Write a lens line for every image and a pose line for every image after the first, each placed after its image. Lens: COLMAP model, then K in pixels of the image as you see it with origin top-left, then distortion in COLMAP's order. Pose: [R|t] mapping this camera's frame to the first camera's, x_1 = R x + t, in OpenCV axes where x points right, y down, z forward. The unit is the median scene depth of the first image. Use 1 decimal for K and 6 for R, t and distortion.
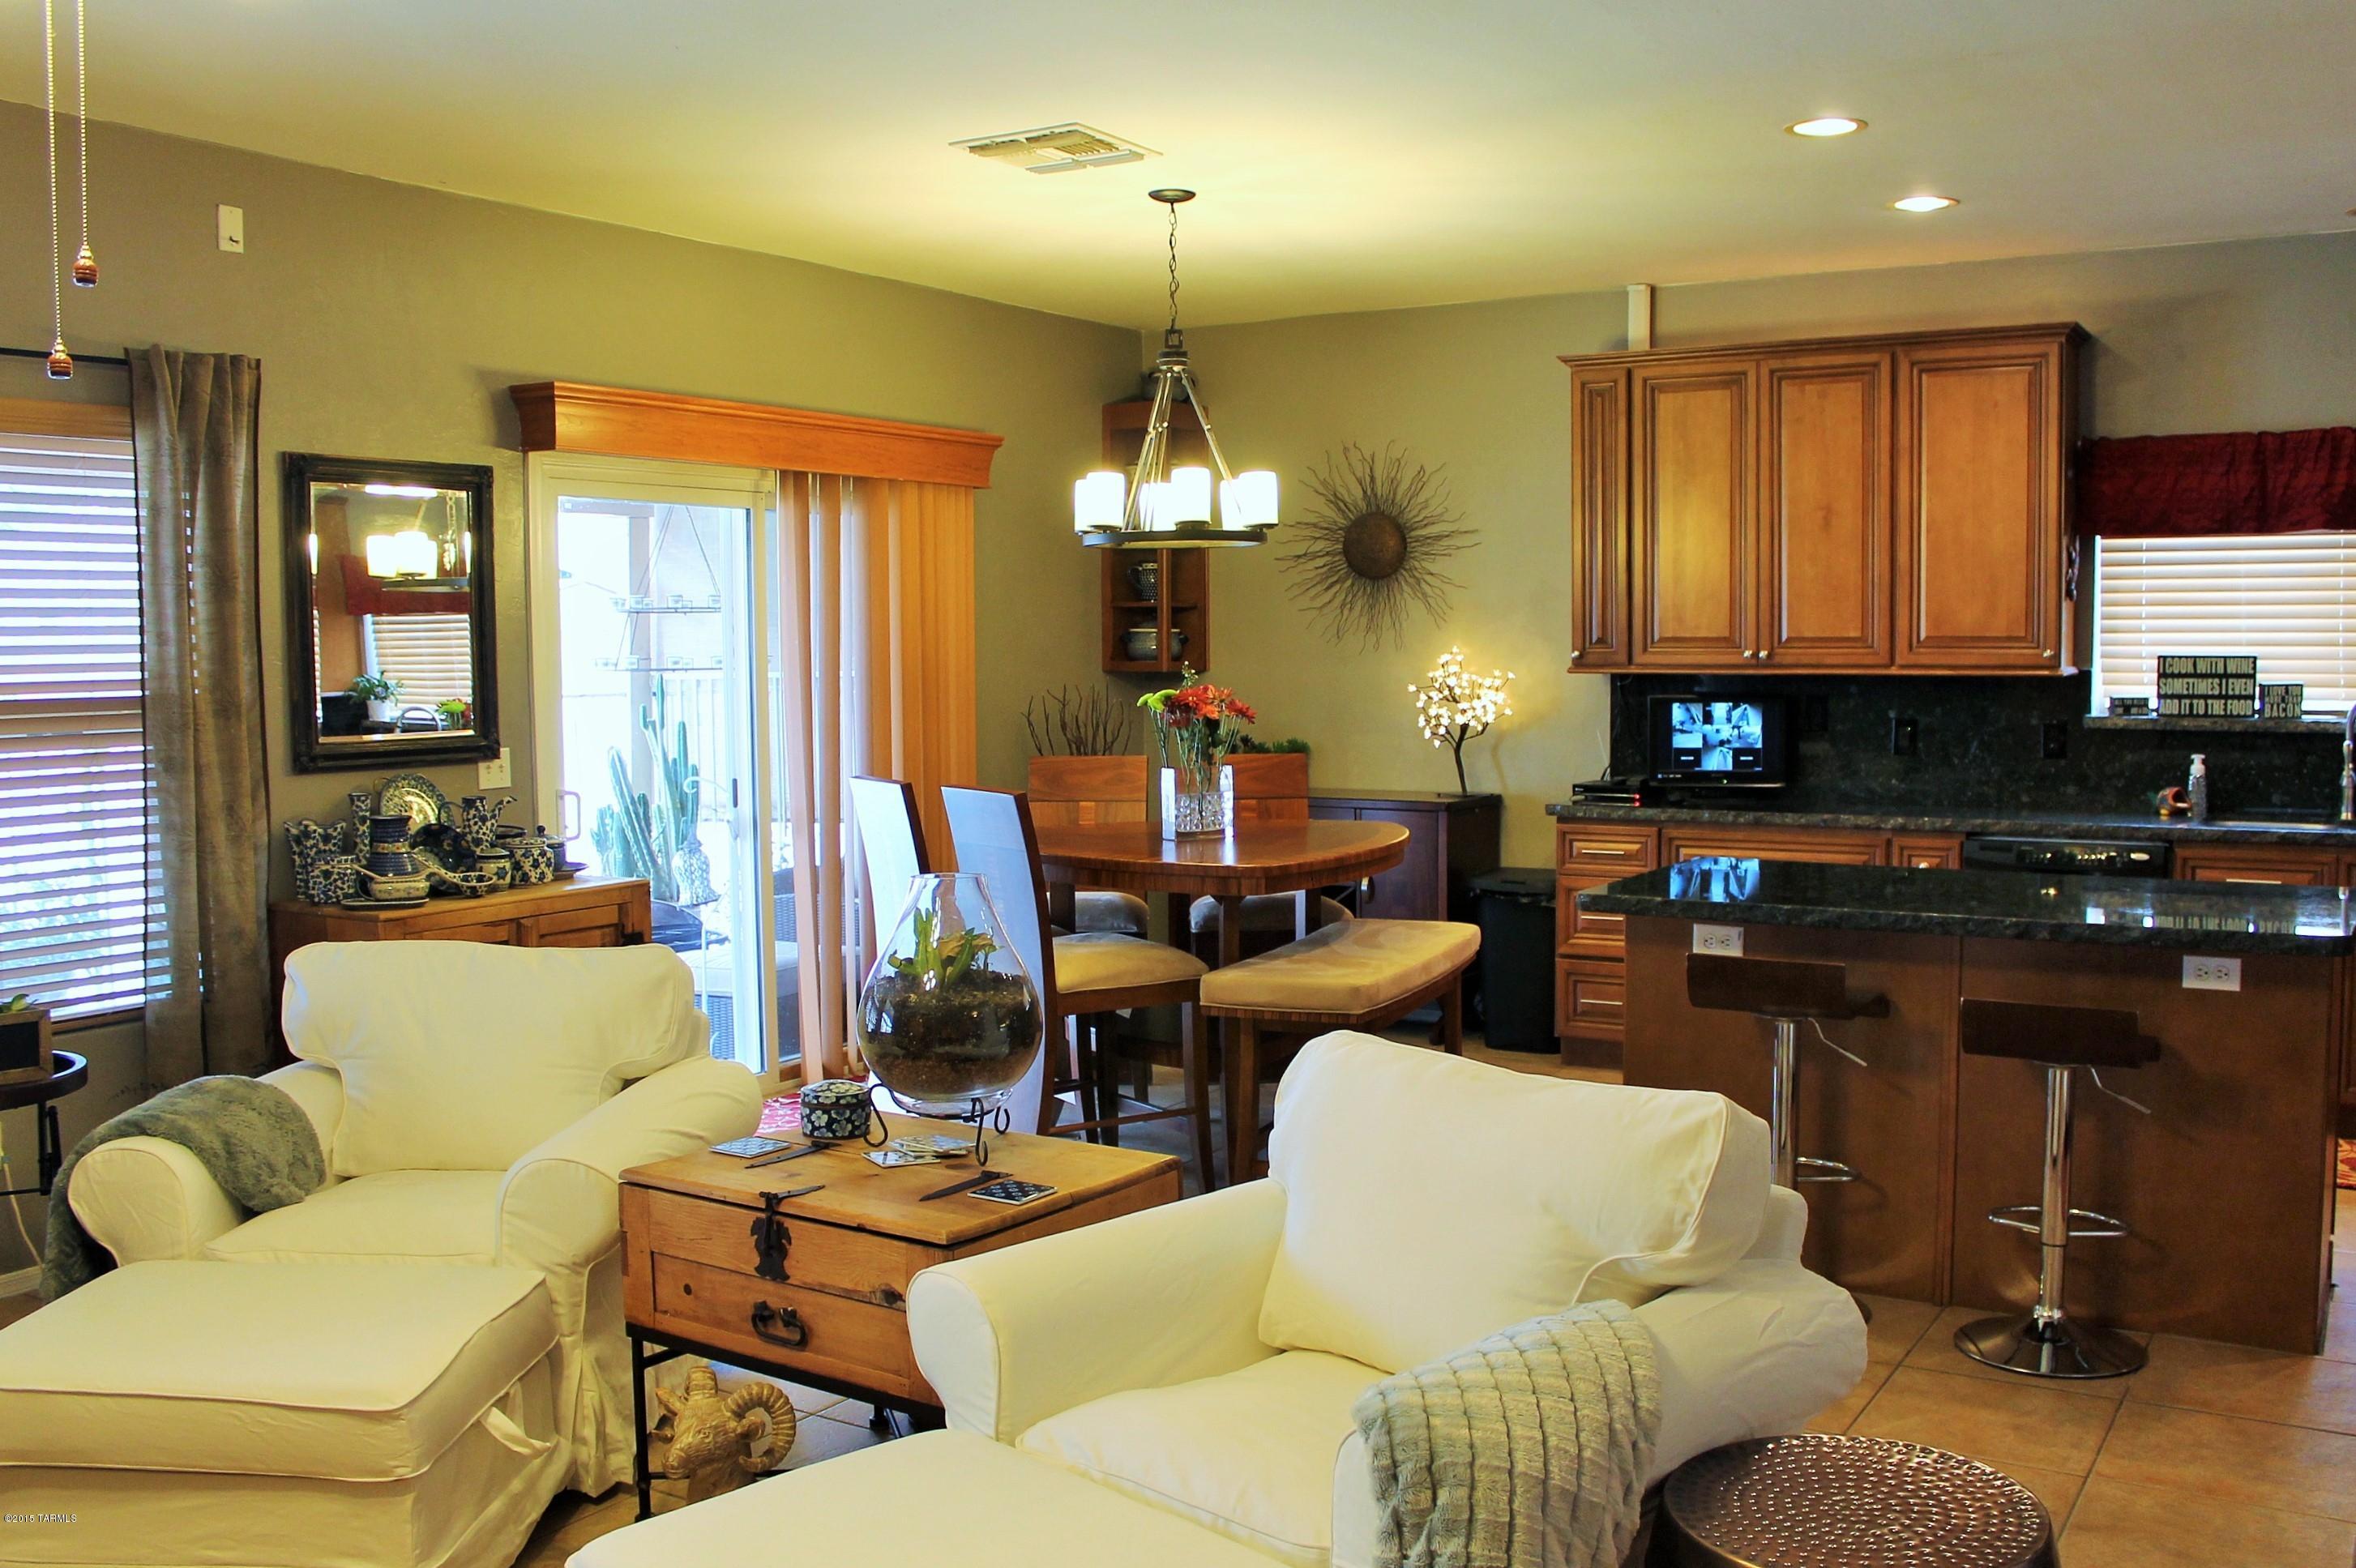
lens RADIAL K [[2153.8, 0, 1170.6], [0, 2153.8, 783.3], [0, 0, 1]] dist [-0.152617, 0.119550]
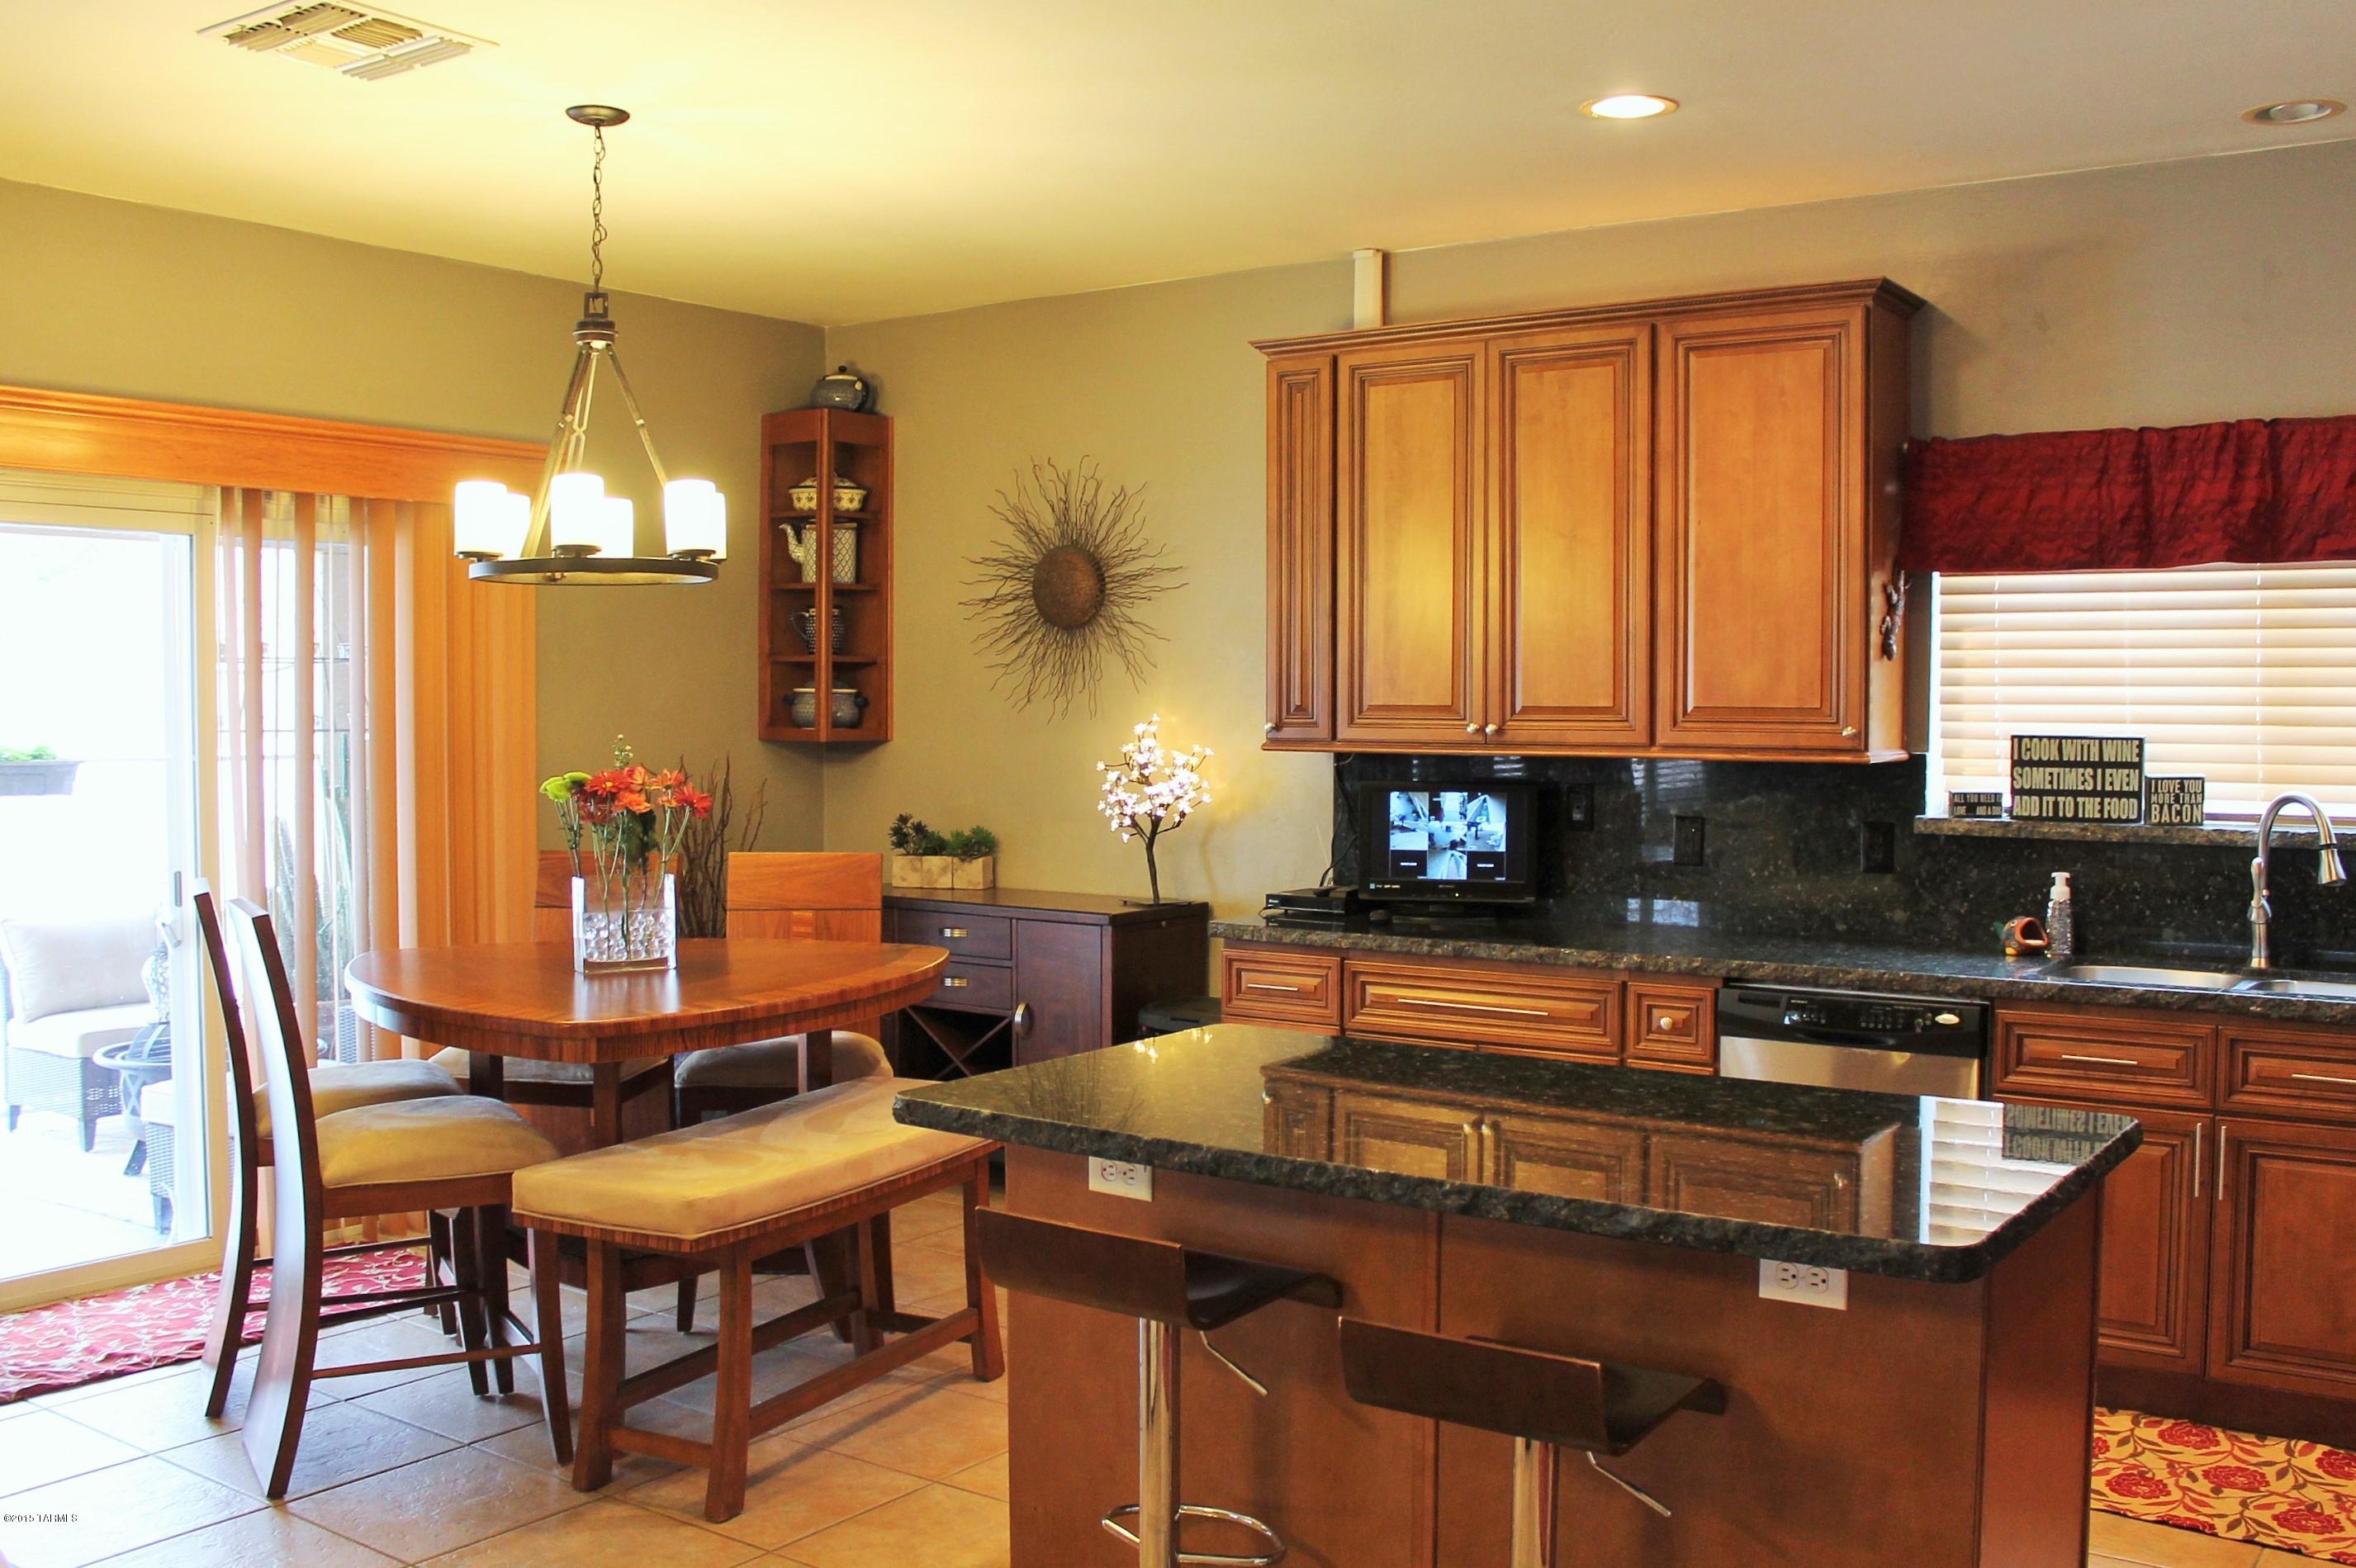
lens RADIAL K [[2177.2, 0, 1178.0], [0, 2177.2, 784.0], [0, 0, 1]] dist [-0.172533, 0.161049]
pose [[0.997818, 0.013154, -0.064704, 0.228018], [-0.014895, 0.999538, -0.026504, -0.020014], [0.064325, 0.027410, 0.997552, 0.239321]]
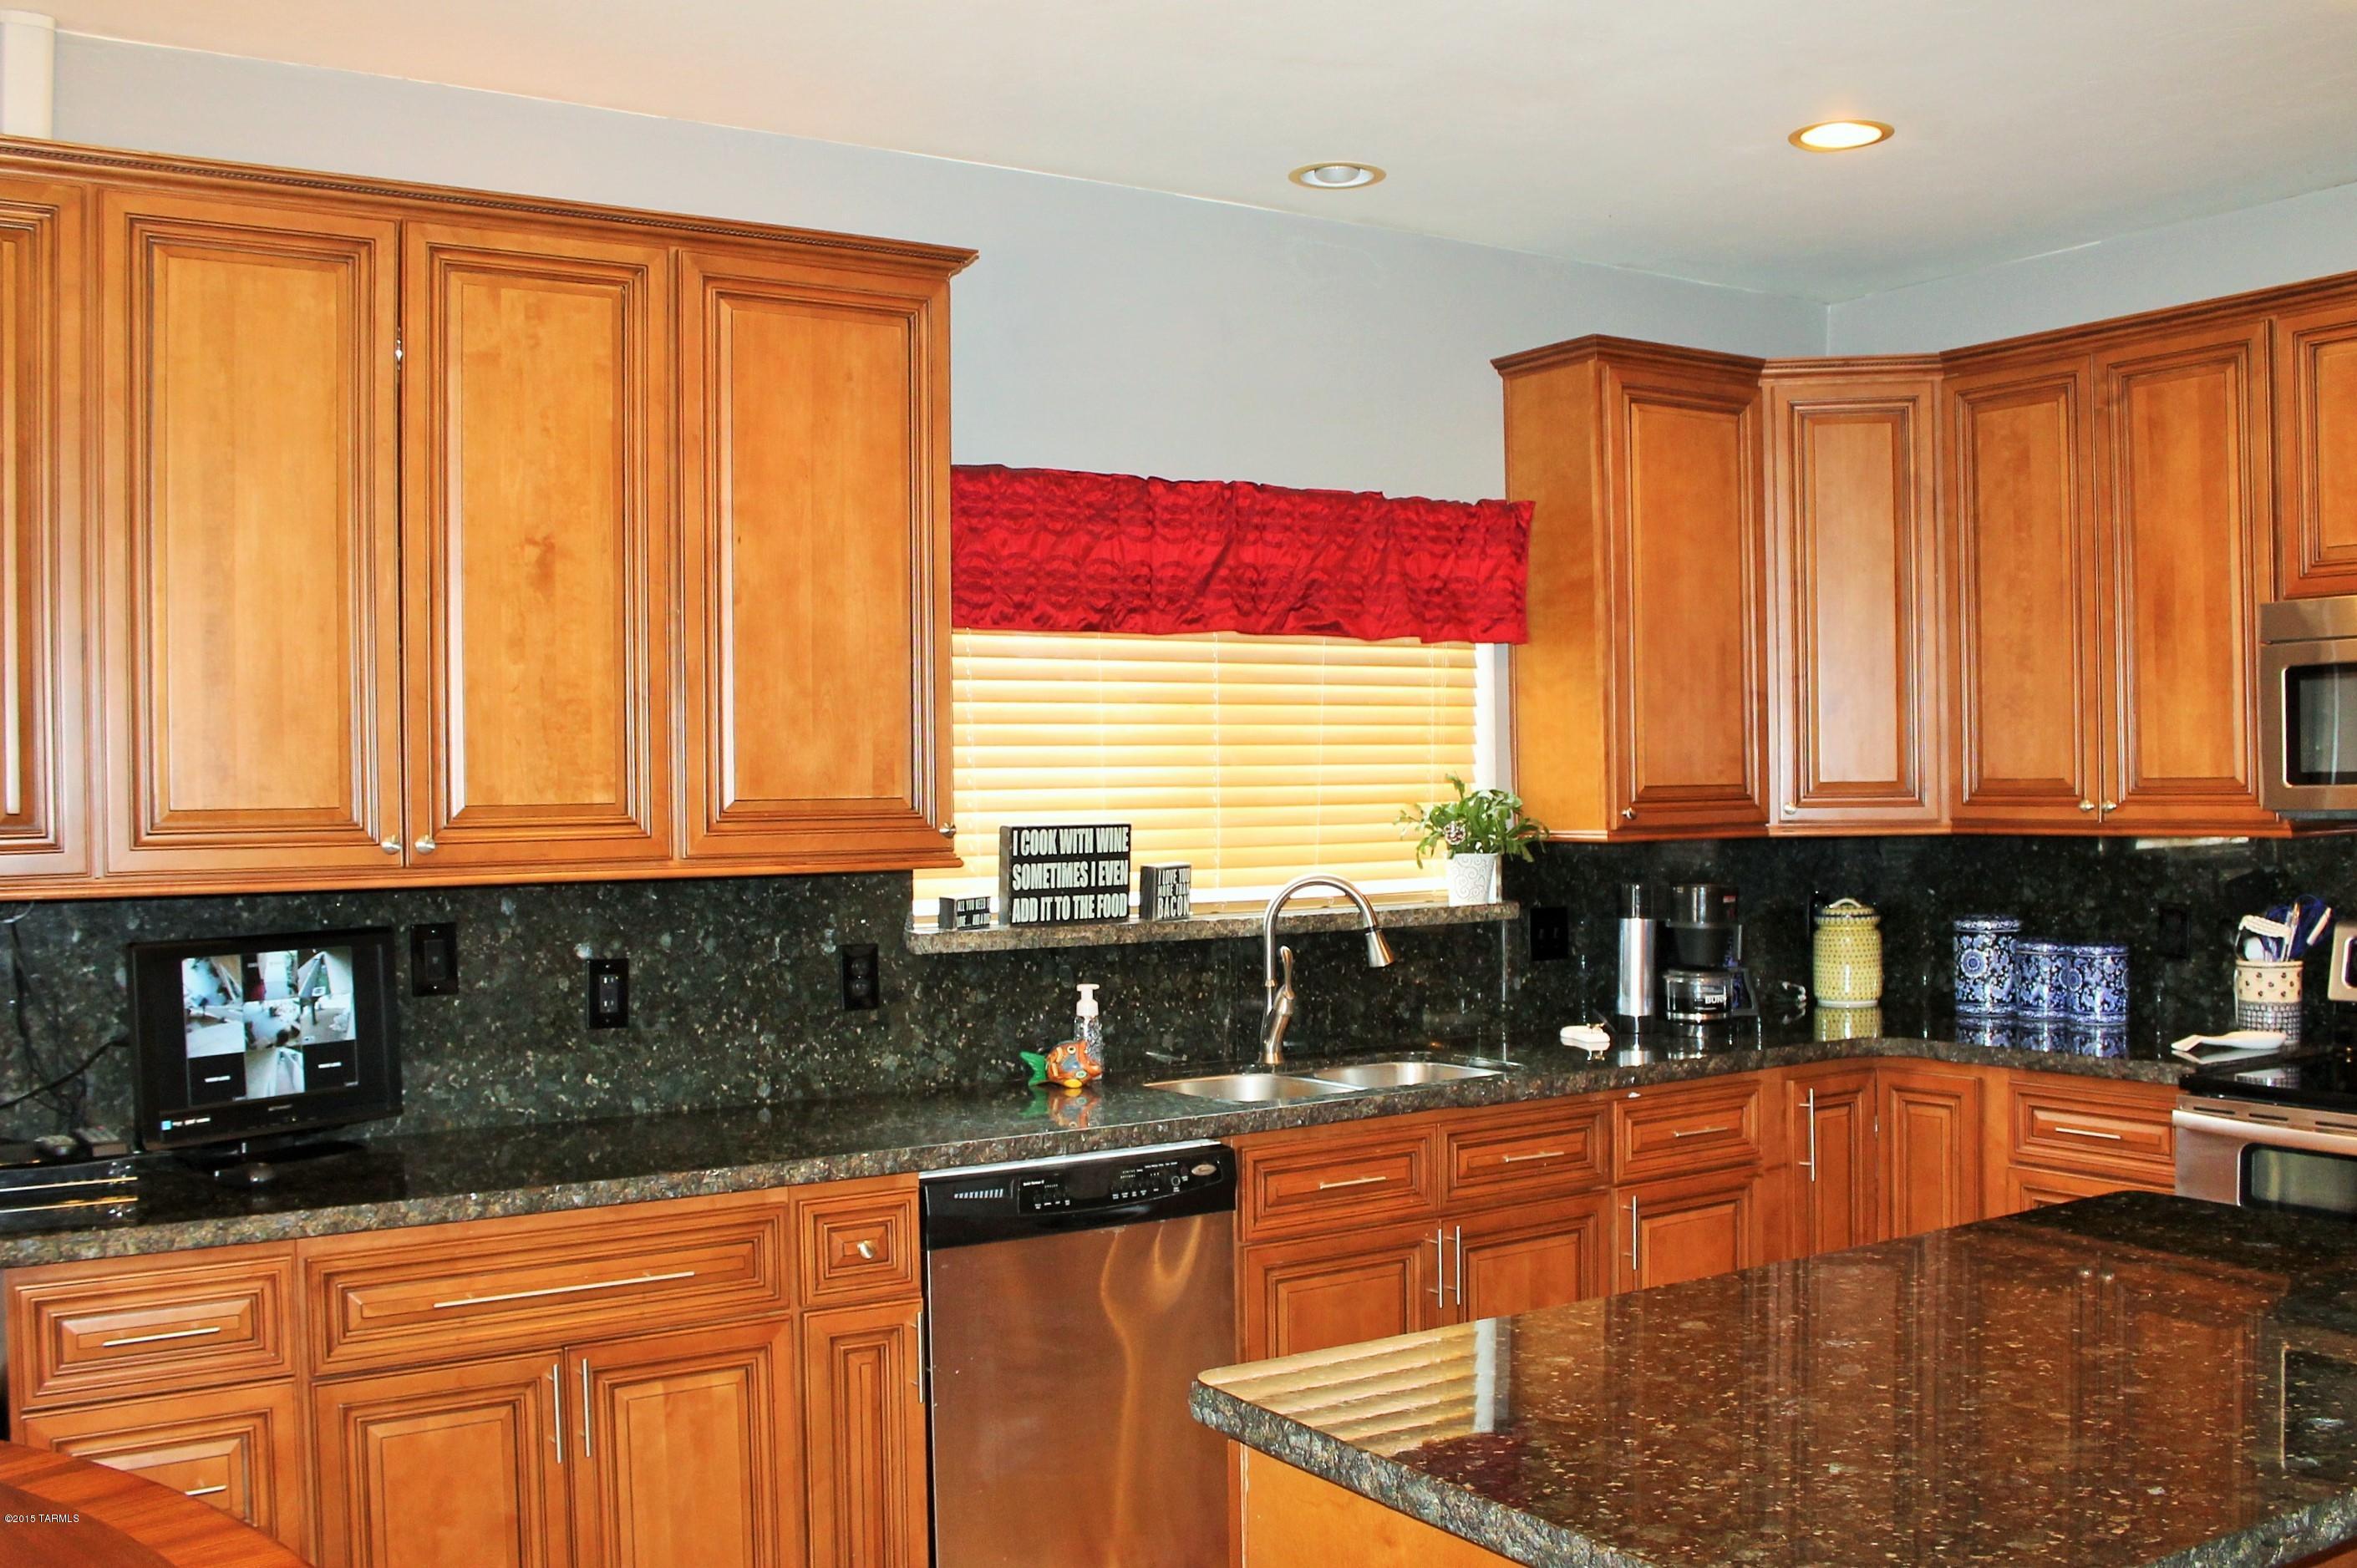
lens RADIAL K [[2178.1, 0, 1178.5], [0, 2178.1, 784.0], [0, 0, 1]] dist [-0.172533, 0.161049]
pose [[0.426584, 0.001945, 0.904446, -0.078400], [0.070221, 0.996908, -0.035263, -0.047384], [-0.901718, 0.078554, 0.425129, 0.680106]]
